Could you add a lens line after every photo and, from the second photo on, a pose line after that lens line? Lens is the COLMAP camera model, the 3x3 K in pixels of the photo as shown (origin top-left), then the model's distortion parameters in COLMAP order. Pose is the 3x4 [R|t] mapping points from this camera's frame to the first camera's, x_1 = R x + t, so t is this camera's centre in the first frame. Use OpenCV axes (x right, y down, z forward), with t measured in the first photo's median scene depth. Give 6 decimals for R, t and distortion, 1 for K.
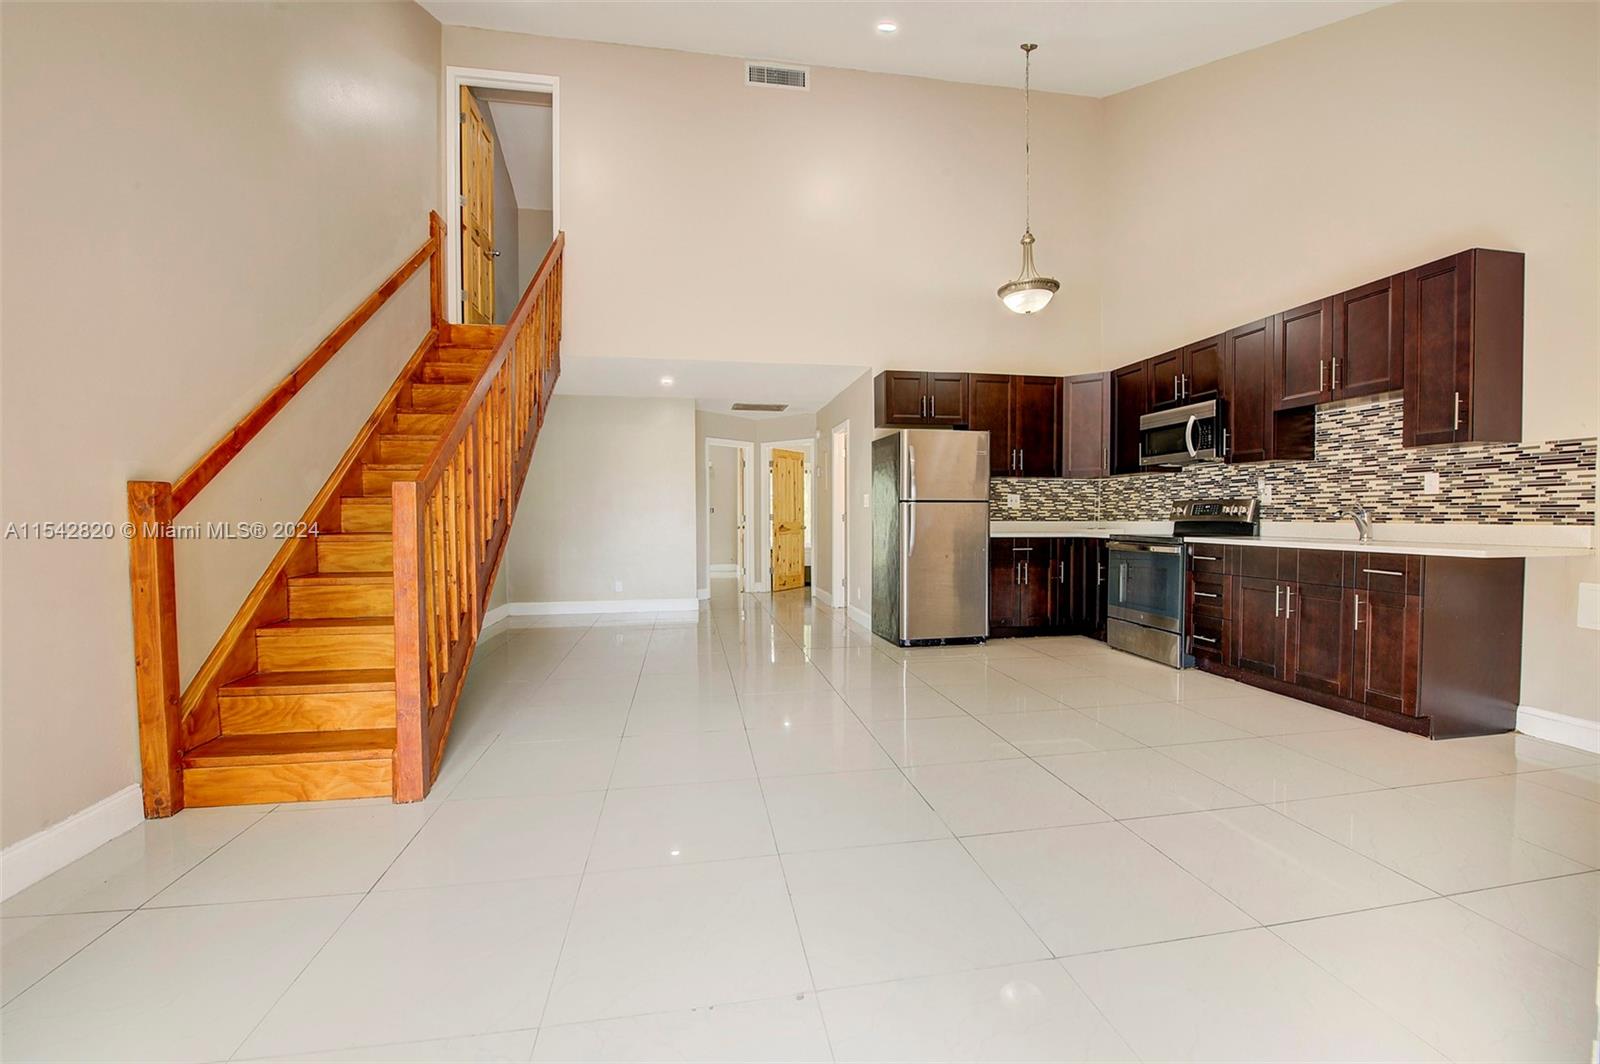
lens RADIAL K [[650.3, 0, 792.0], [0, 650.3, 534.4], [0, 0, 1]] dist [-0.021447, -0.000474]
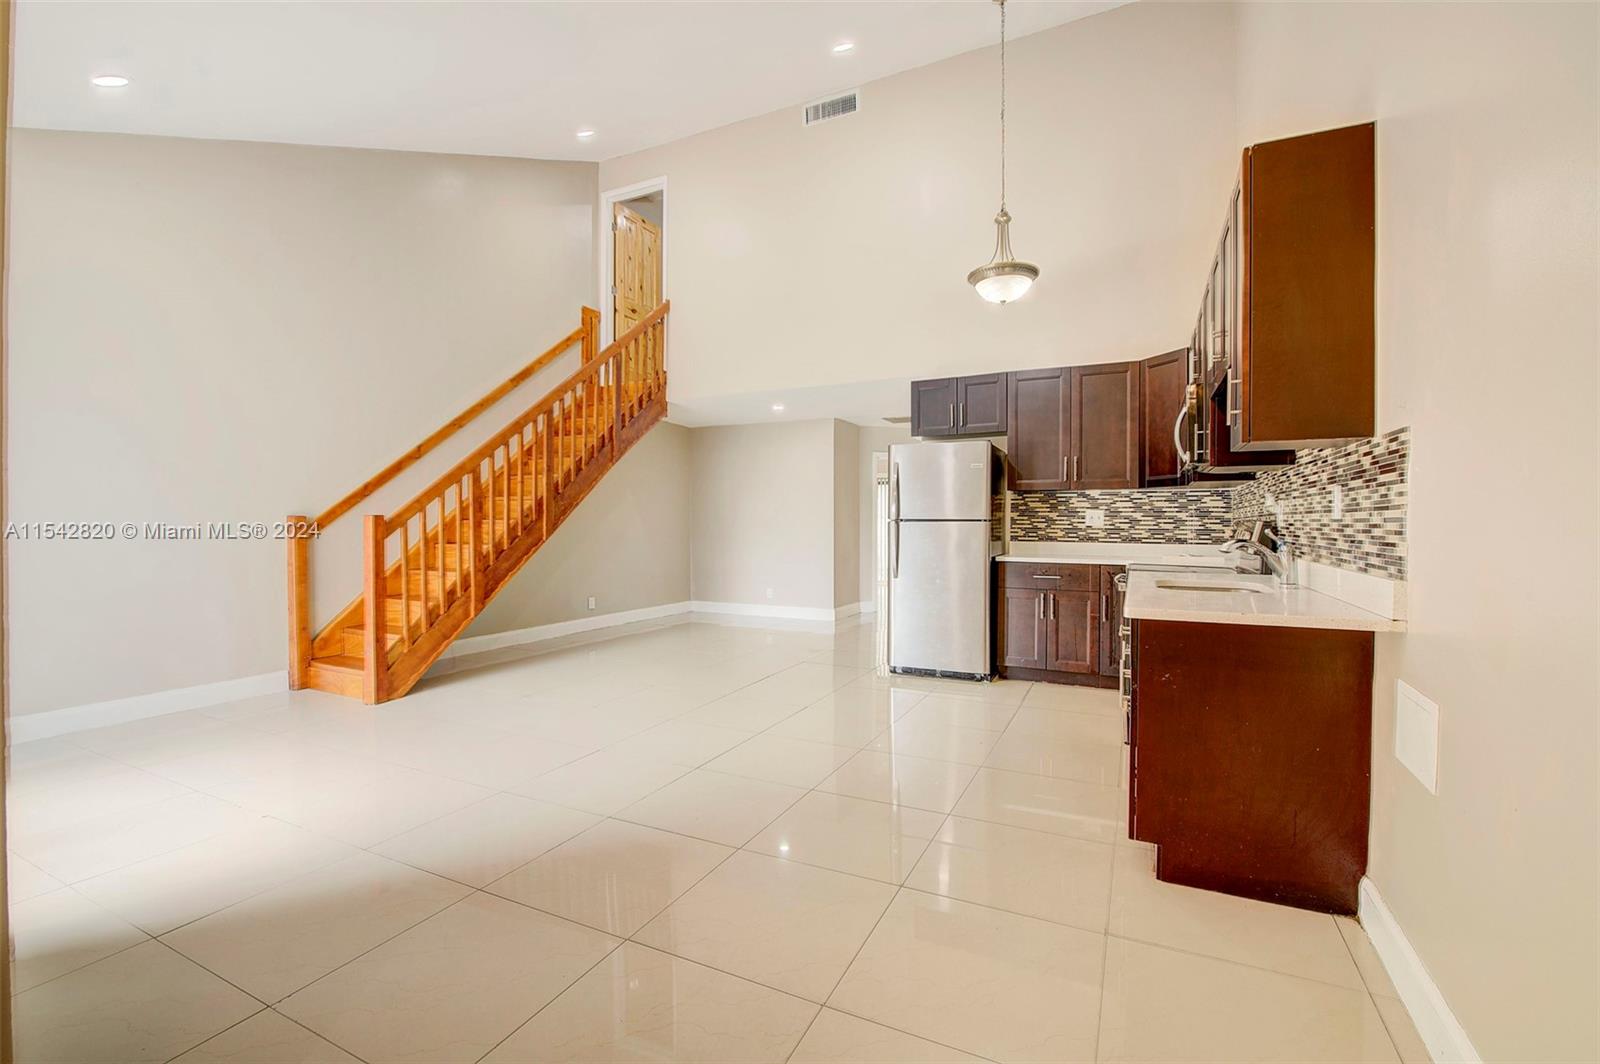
lens RADIAL K [[687.4, 0, 791.7], [0, 687.4, 535.8], [0, 0, 1]] dist [-0.015740, -0.001723]
pose [[0.806376, 0.015680, -0.591195, 0.744321], [-0.021079, 0.999775, -0.002235, -0.026164], [0.591027, 0.014265, 0.806526, 0.108770]]
